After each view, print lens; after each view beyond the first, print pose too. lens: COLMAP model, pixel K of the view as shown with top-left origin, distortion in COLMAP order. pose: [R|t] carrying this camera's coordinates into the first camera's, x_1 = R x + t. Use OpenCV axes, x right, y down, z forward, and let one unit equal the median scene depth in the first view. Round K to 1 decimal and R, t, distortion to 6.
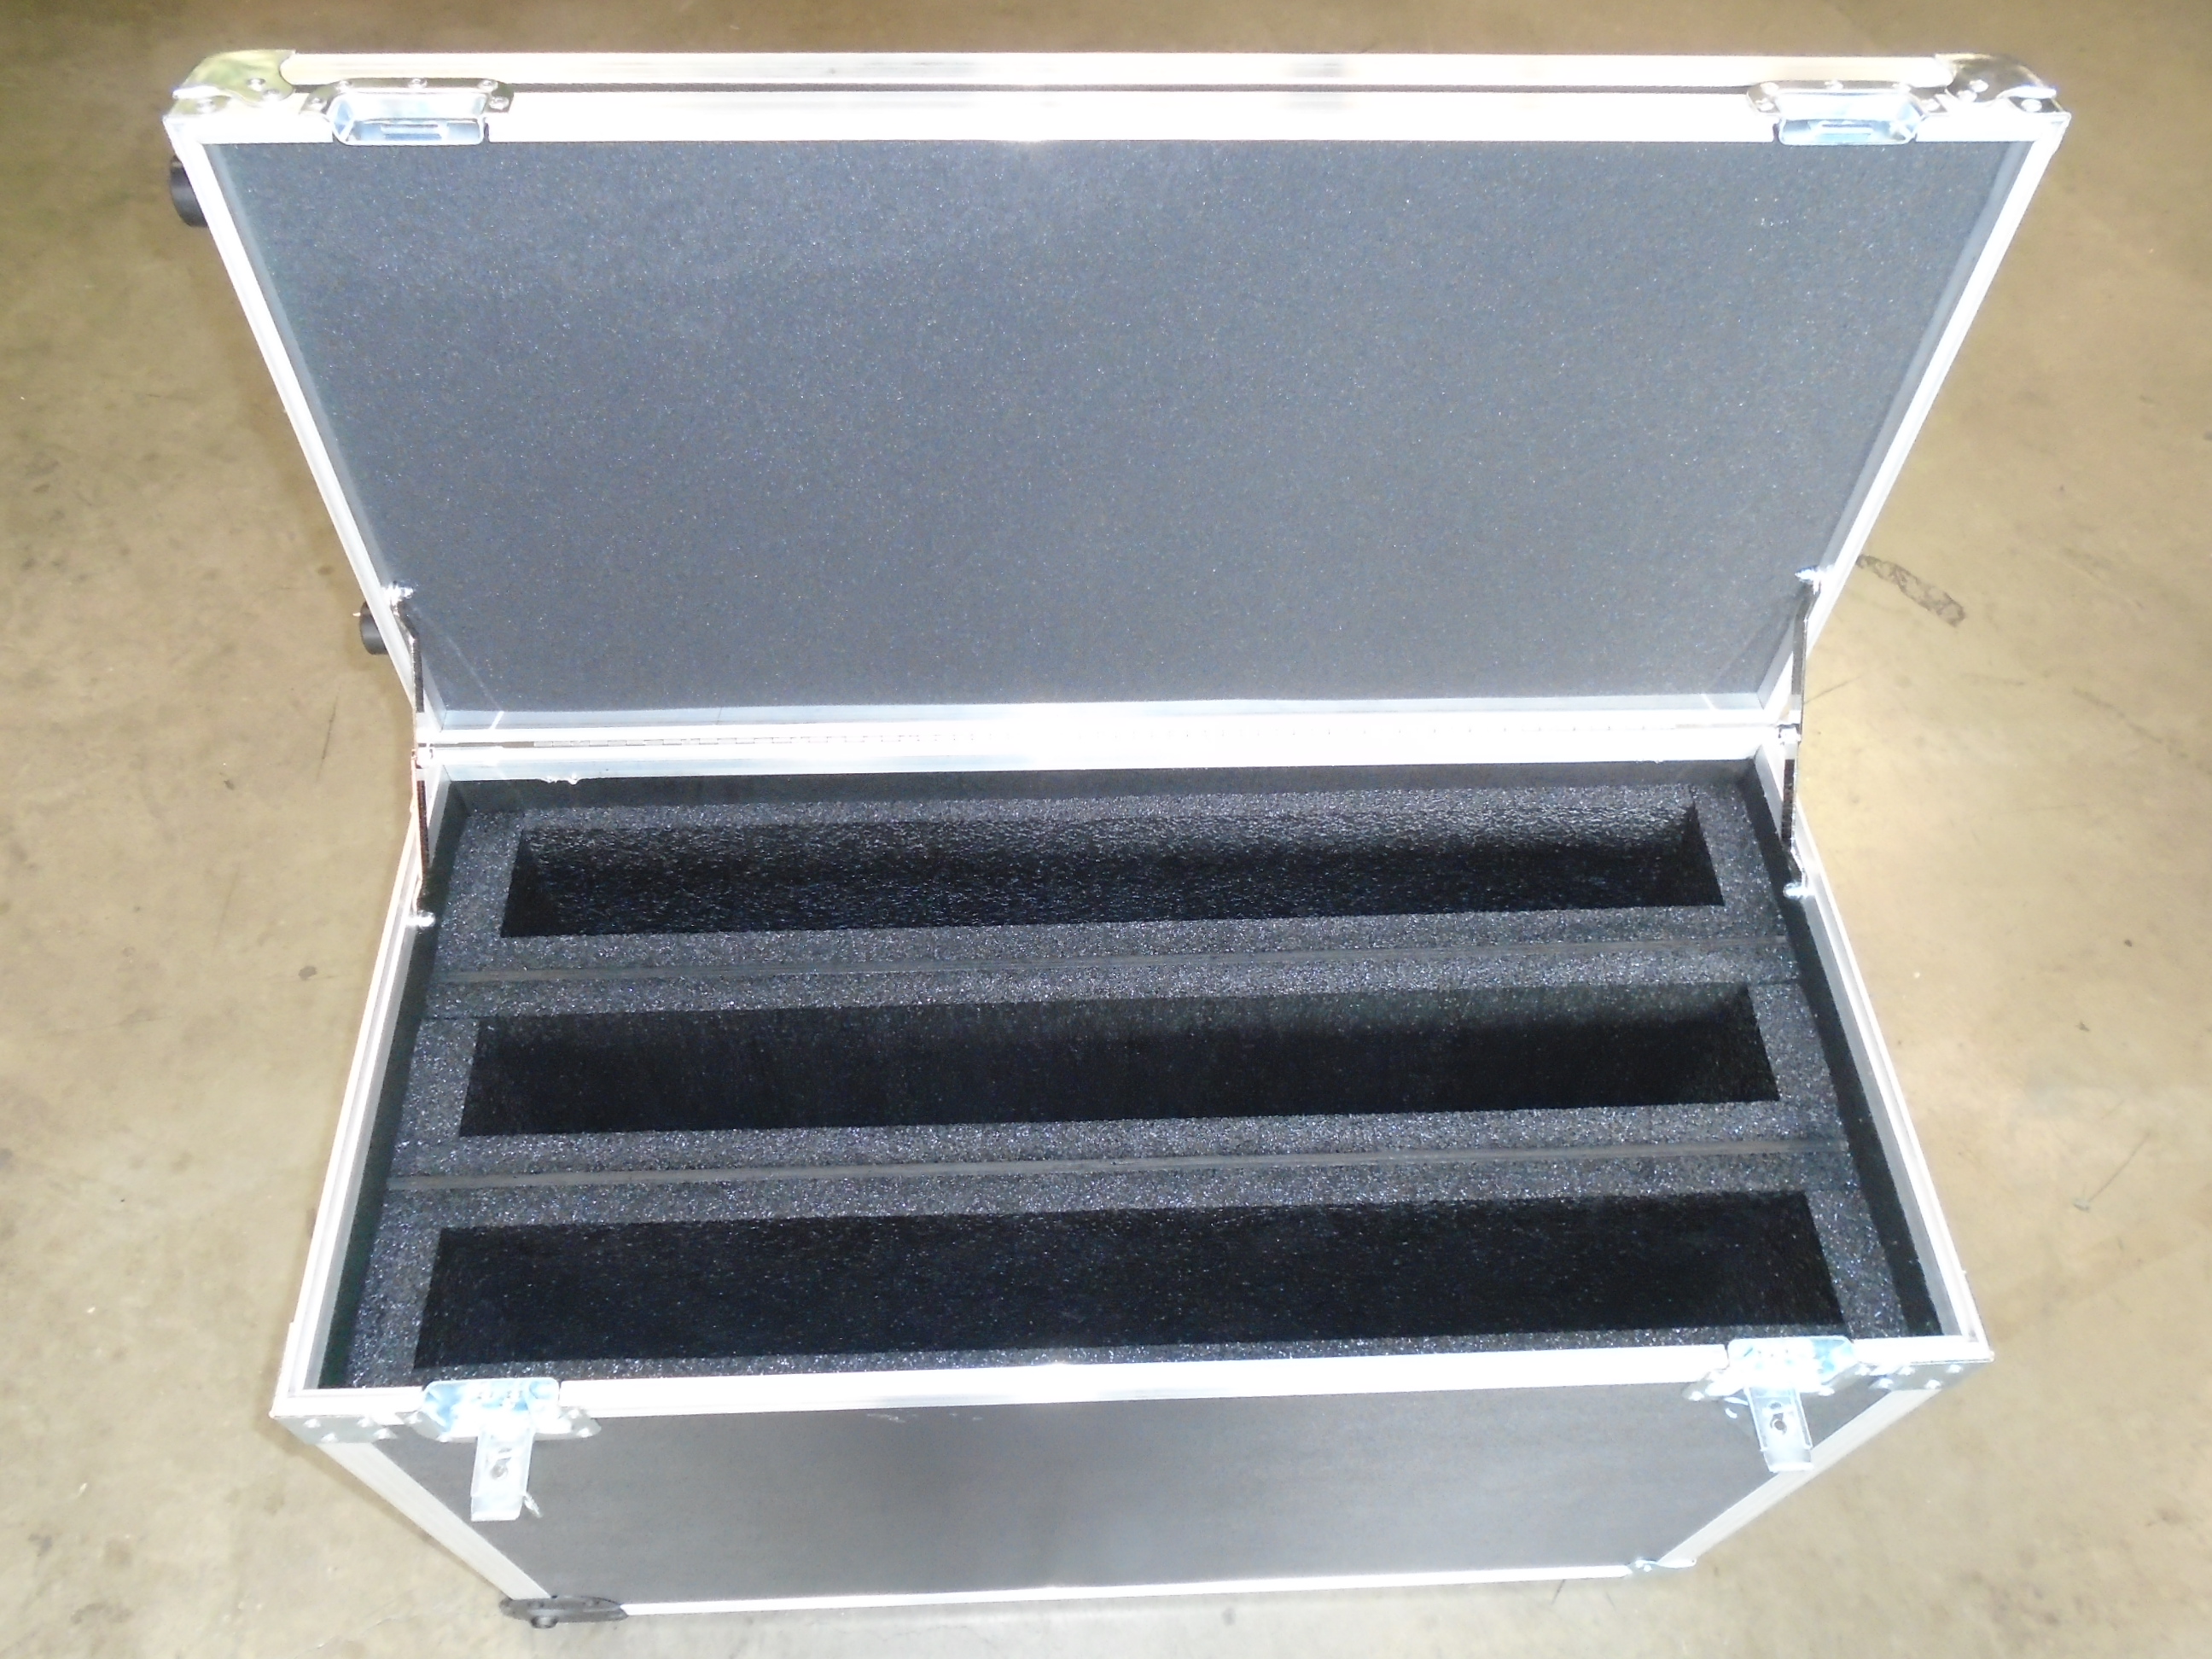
lens RADIAL K [[1688.3, 0, 1099.7], [0, 1688.3, 836.2], [0, 0, 1]] dist [-0.003472, -0.001523]
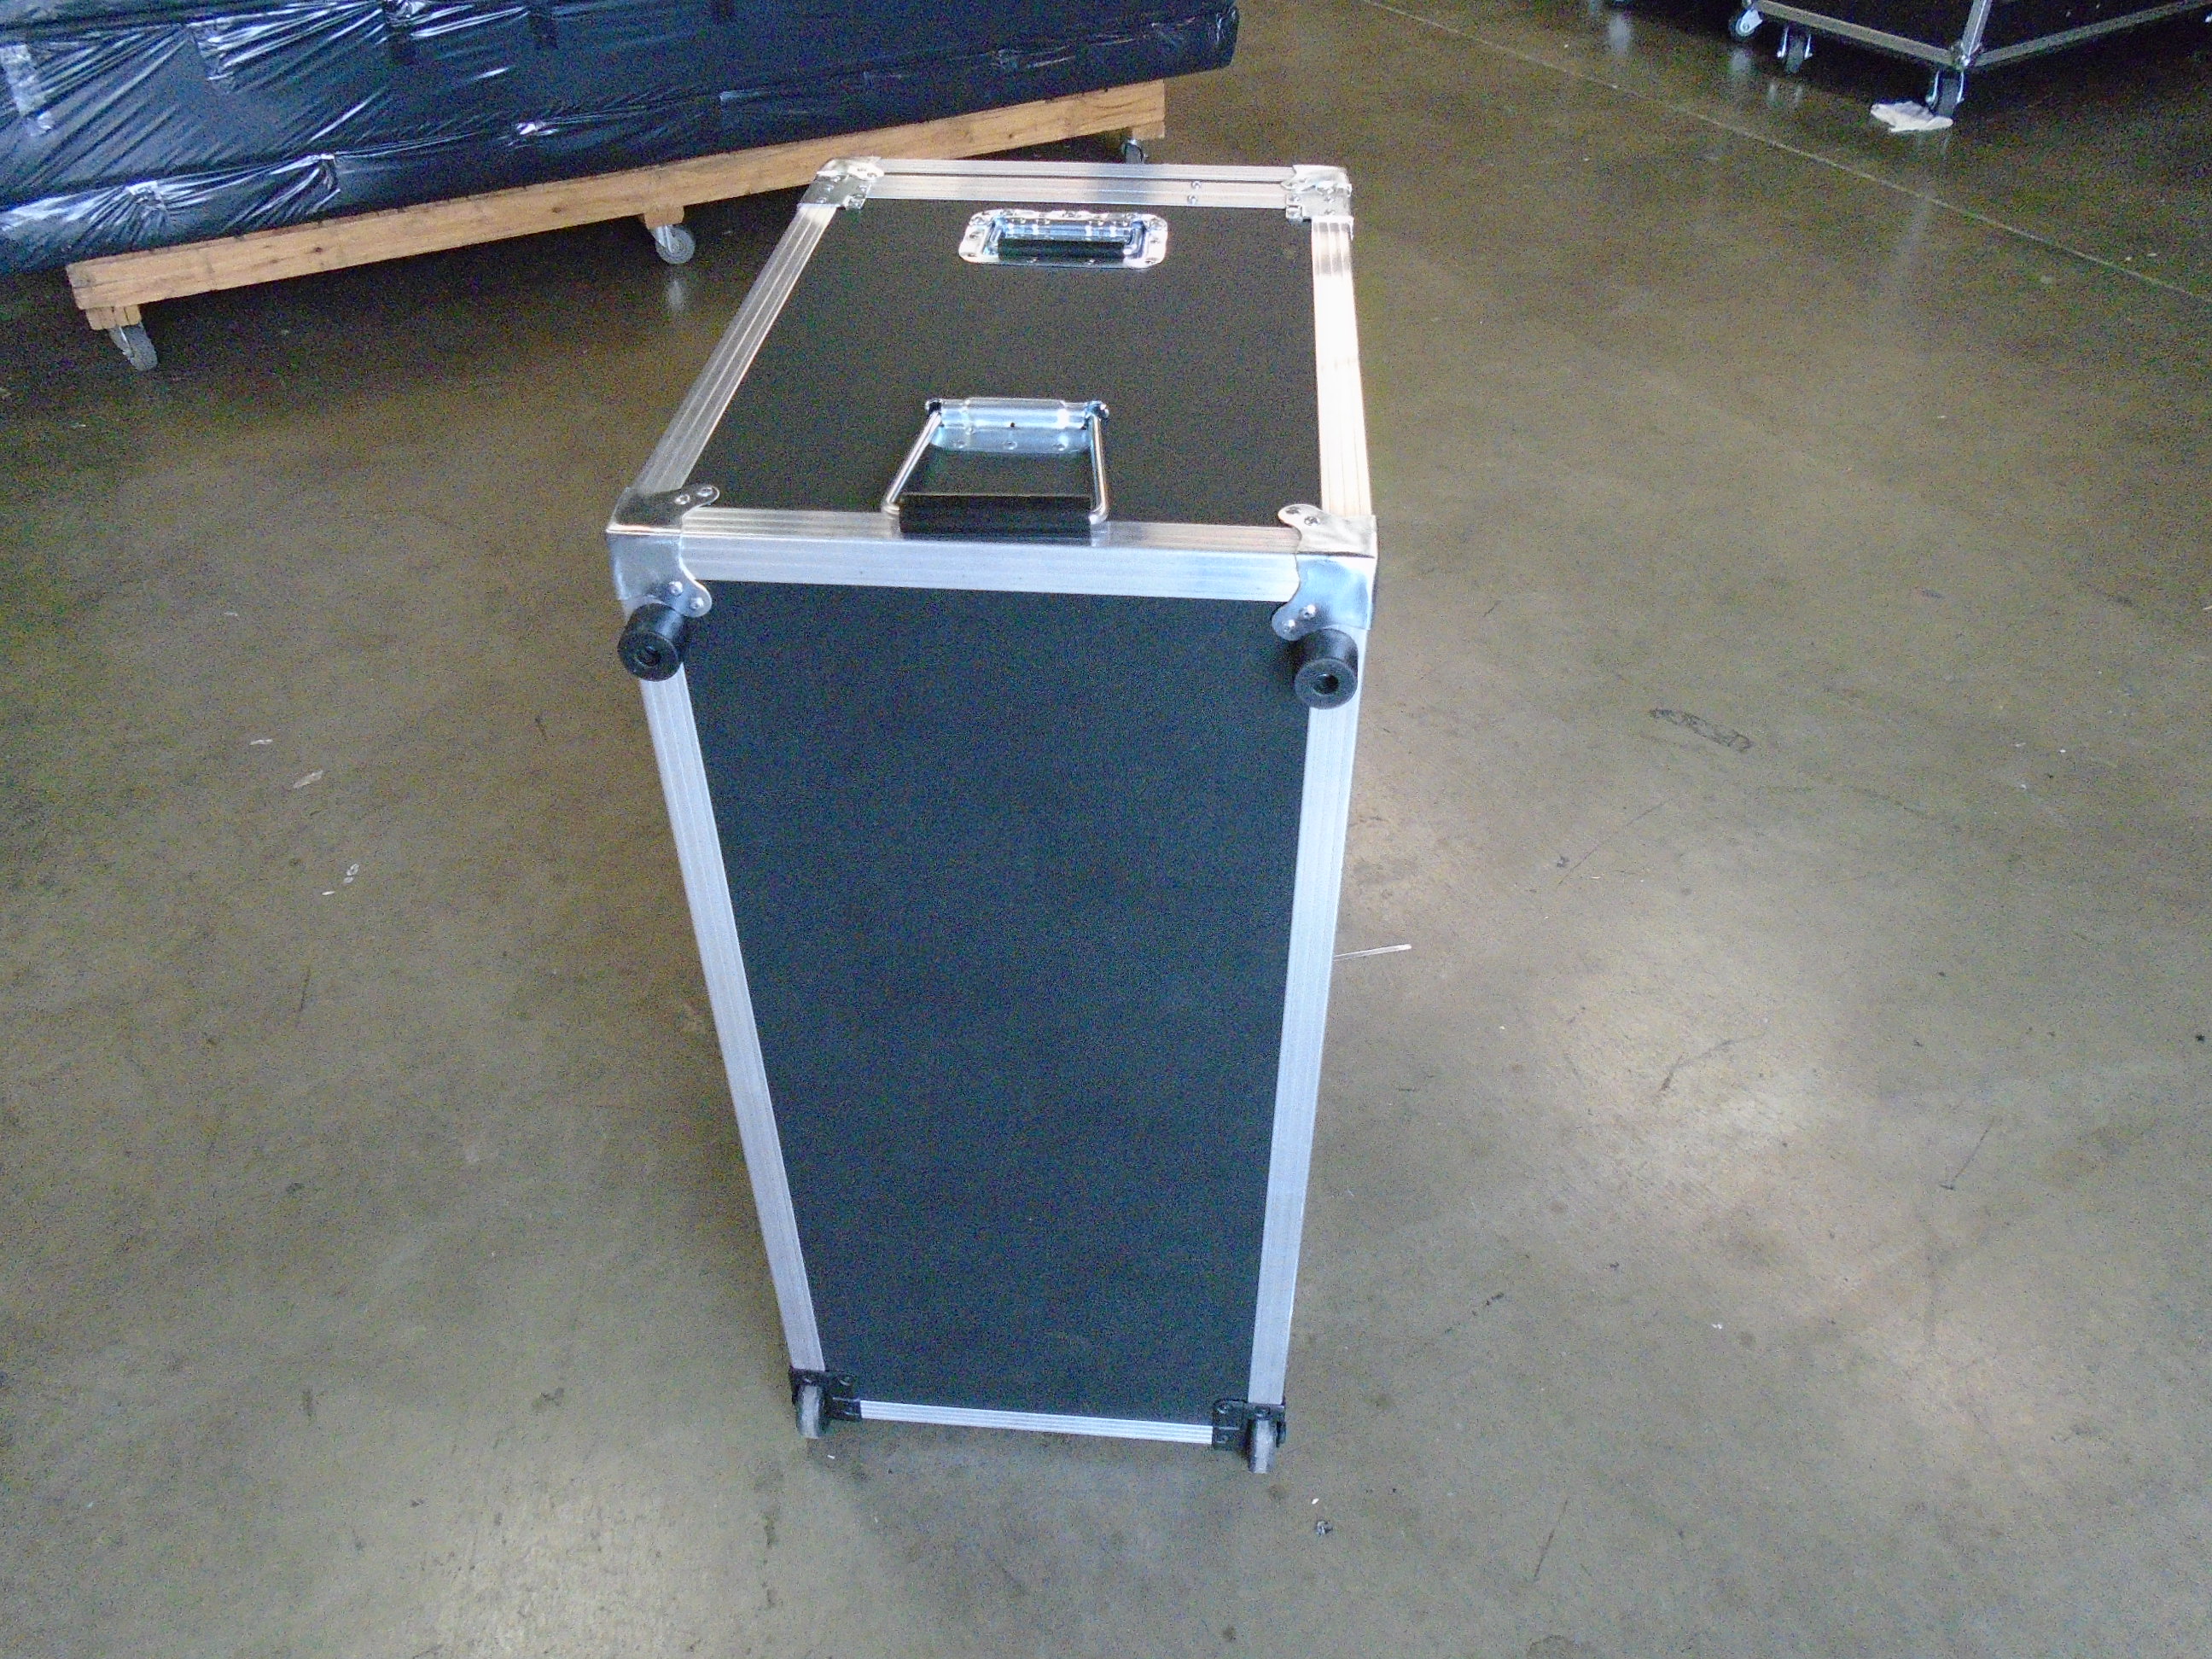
lens RADIAL K [[1689.8, 0, 1105.9], [0, 1689.8, 835.5], [0, 0, 1]] dist [-0.004297, 0.002391]
pose [[0.991388, -0.111777, 0.068226, -0.015188], [0.125481, 0.959885, -0.250750, 0.253923], [-0.037461, 0.257152, 0.965645, -0.126981]]
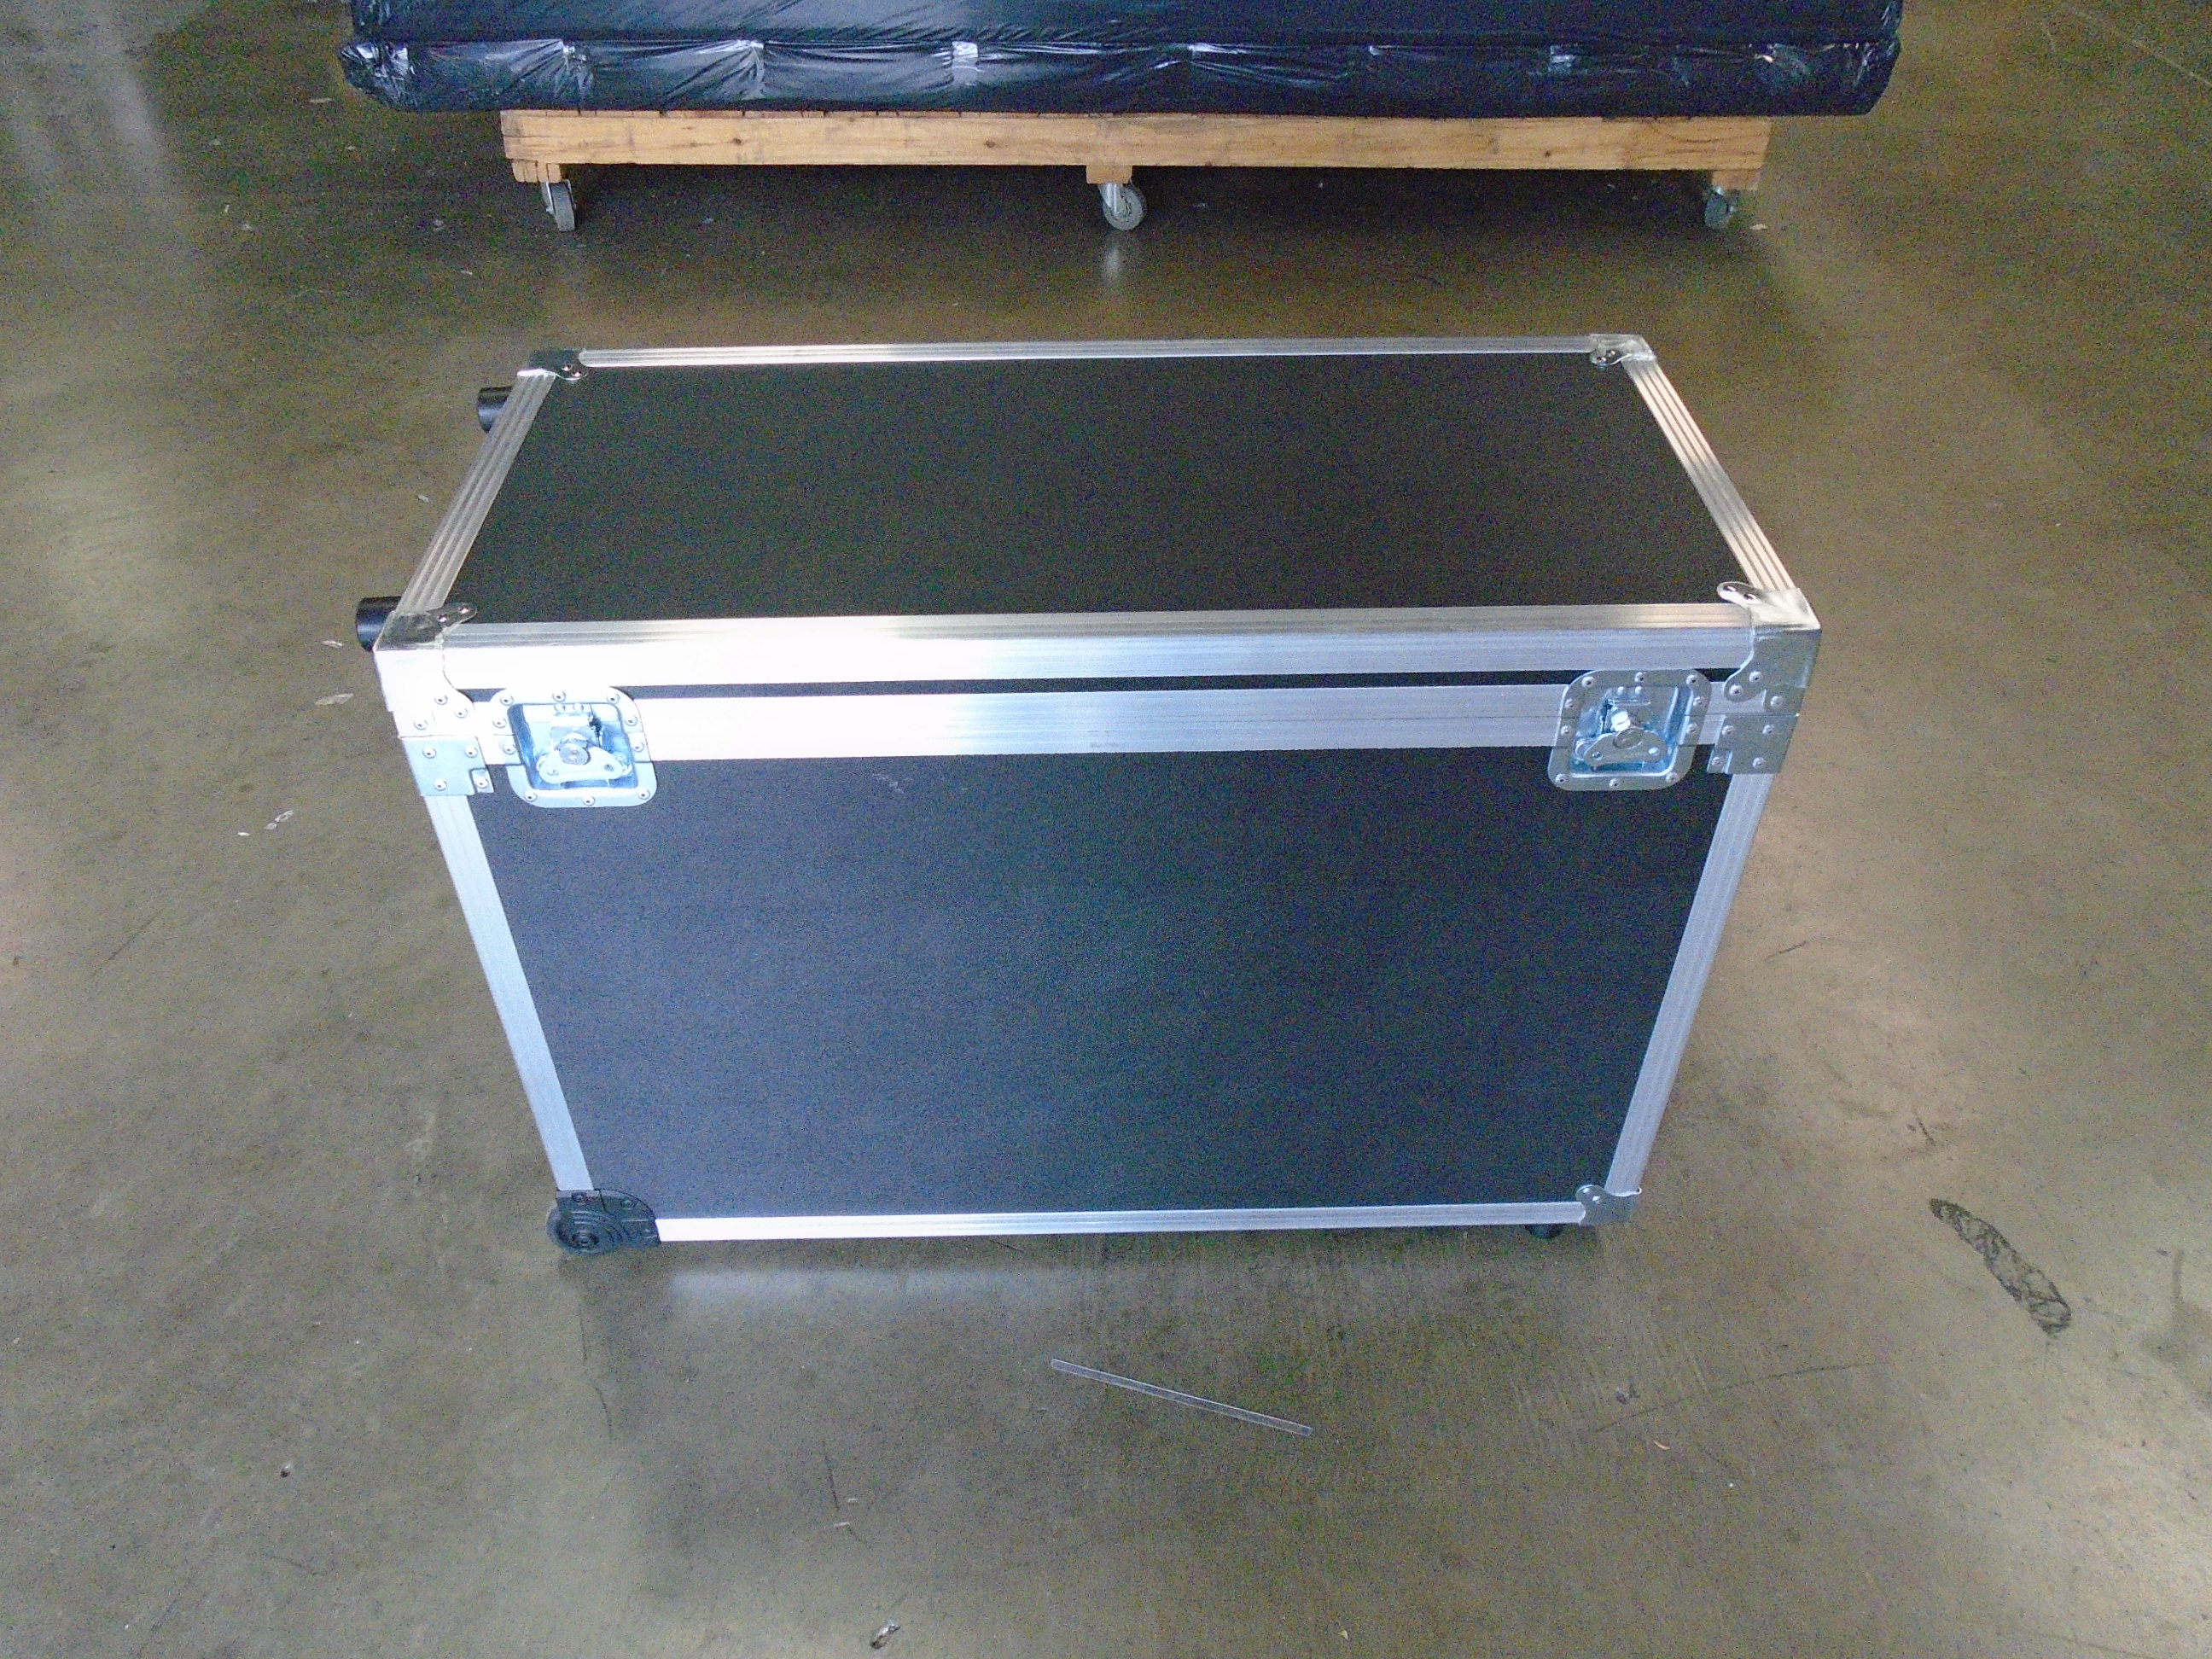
lens RADIAL K [[1689.8, 0, 1105.9], [0, 1689.8, 835.5], [0, 0, 1]] dist [-0.004297, 0.002391]
pose [[0.933844, 0.209486, -0.289917, 0.460991], [-0.275903, 0.937708, -0.211144, -0.093431], [0.227625, 0.277165, 0.933470, 0.301940]]
